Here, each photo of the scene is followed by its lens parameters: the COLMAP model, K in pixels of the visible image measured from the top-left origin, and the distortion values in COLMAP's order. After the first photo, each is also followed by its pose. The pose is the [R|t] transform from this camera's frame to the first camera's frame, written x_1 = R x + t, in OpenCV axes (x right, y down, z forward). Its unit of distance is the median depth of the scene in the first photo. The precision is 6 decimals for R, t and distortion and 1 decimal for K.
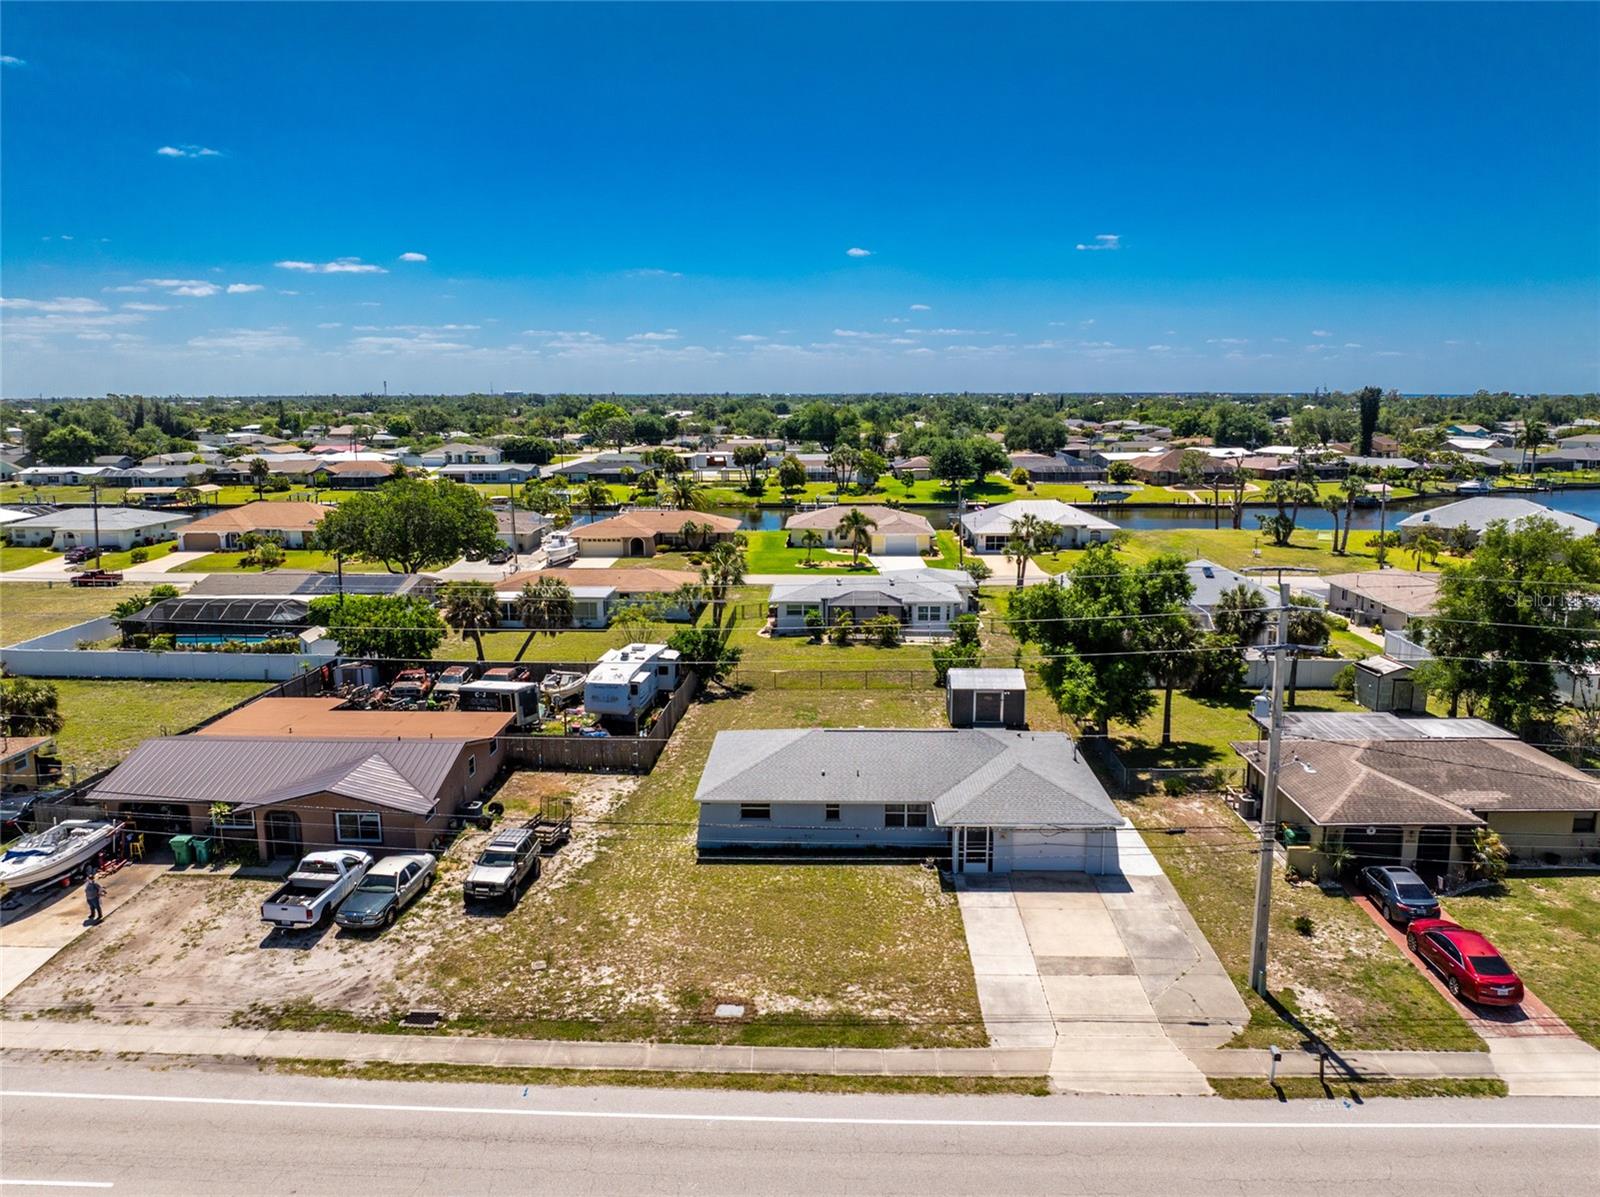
lens RADIAL K [[1151.9, 0, 802.8], [0, 1151.9, 565.8], [0, 0, 1]] dist [-0.035696, -0.003021]
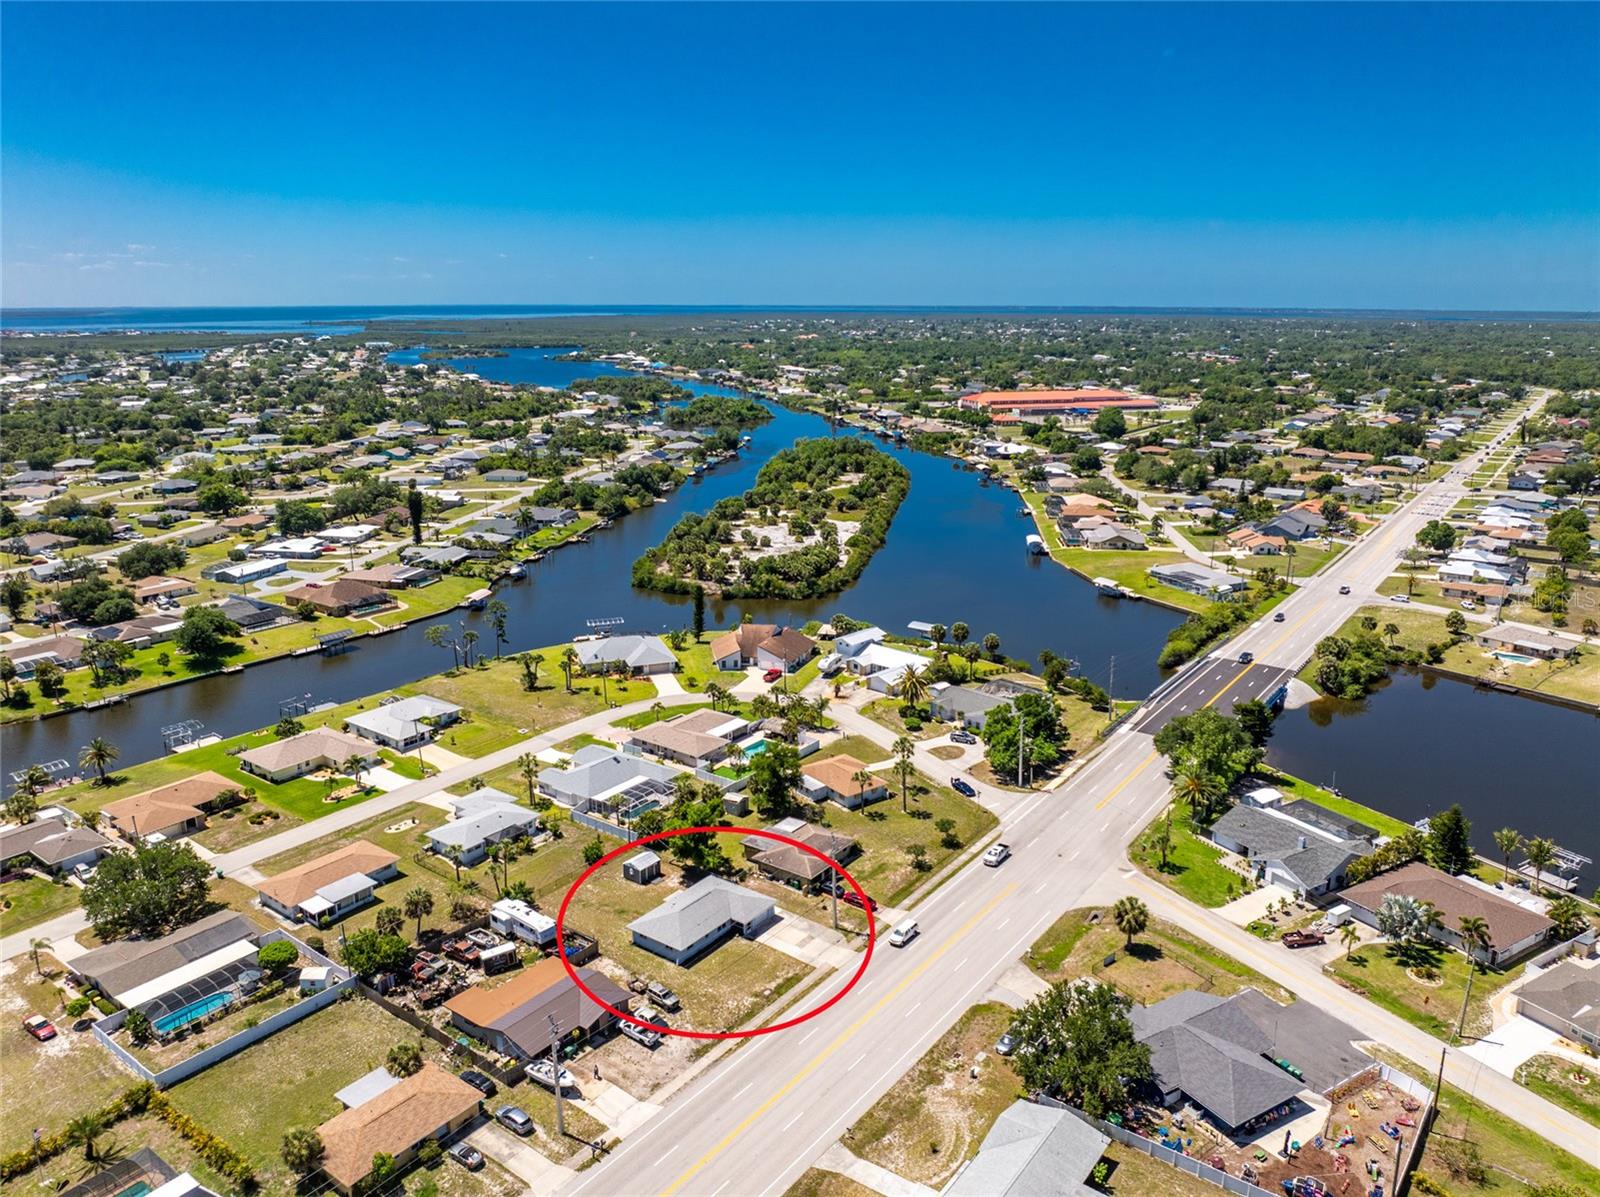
lens RADIAL K [[1131.2, 0, 802.7], [0, 1131.2, 594.6], [0, 0, 1]] dist [-0.004453, -0.069418]
pose [[0.560655, -0.198857, 0.803817, -2.240833], [0.118291, 0.980014, 0.159939, -1.220046], [-0.819557, 0.005414, 0.572973, -1.031039]]
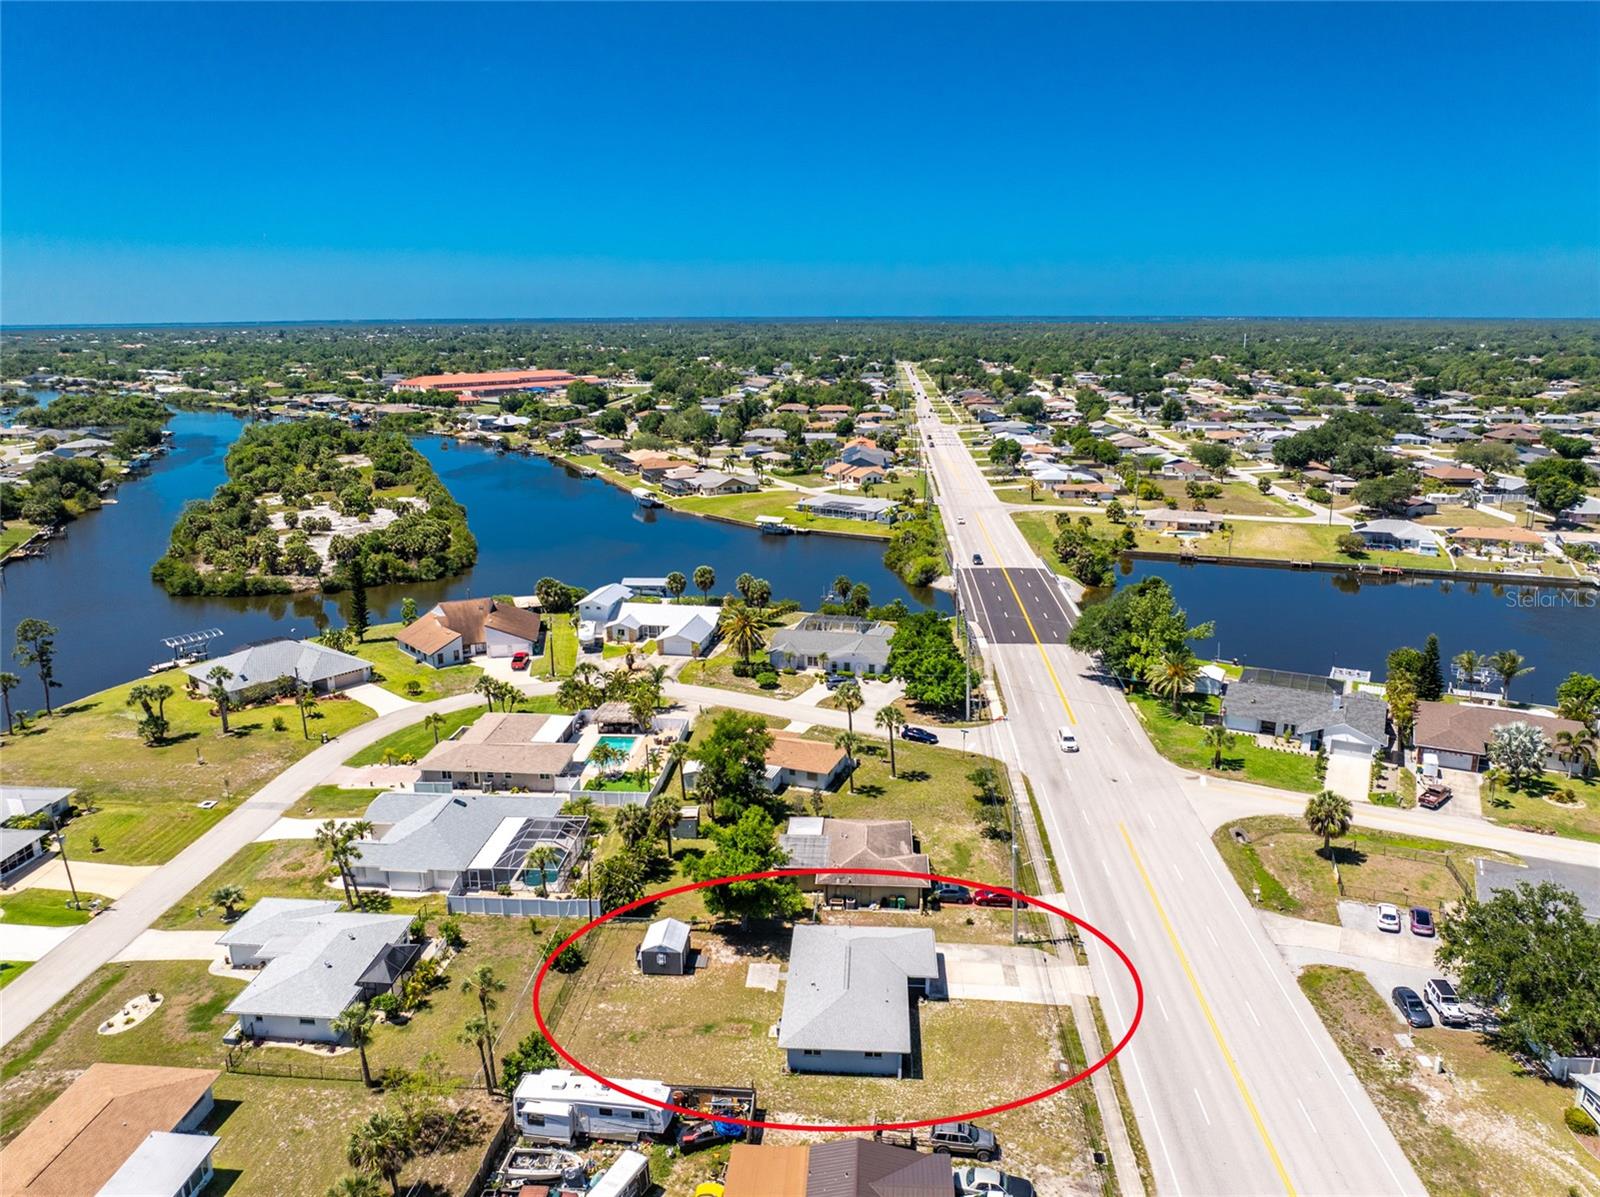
lens RADIAL K [[1116.6, 0, 804.1], [0, 1116.6, 593.2], [0, 0, 1]] dist [-0.037998, -0.004818]
pose [[0.033484, -0.235824, 0.971219, -1.676425], [0.151297, 0.961760, 0.228311, -0.937602], [-0.987921, 0.139298, 0.067883, 0.999022]]
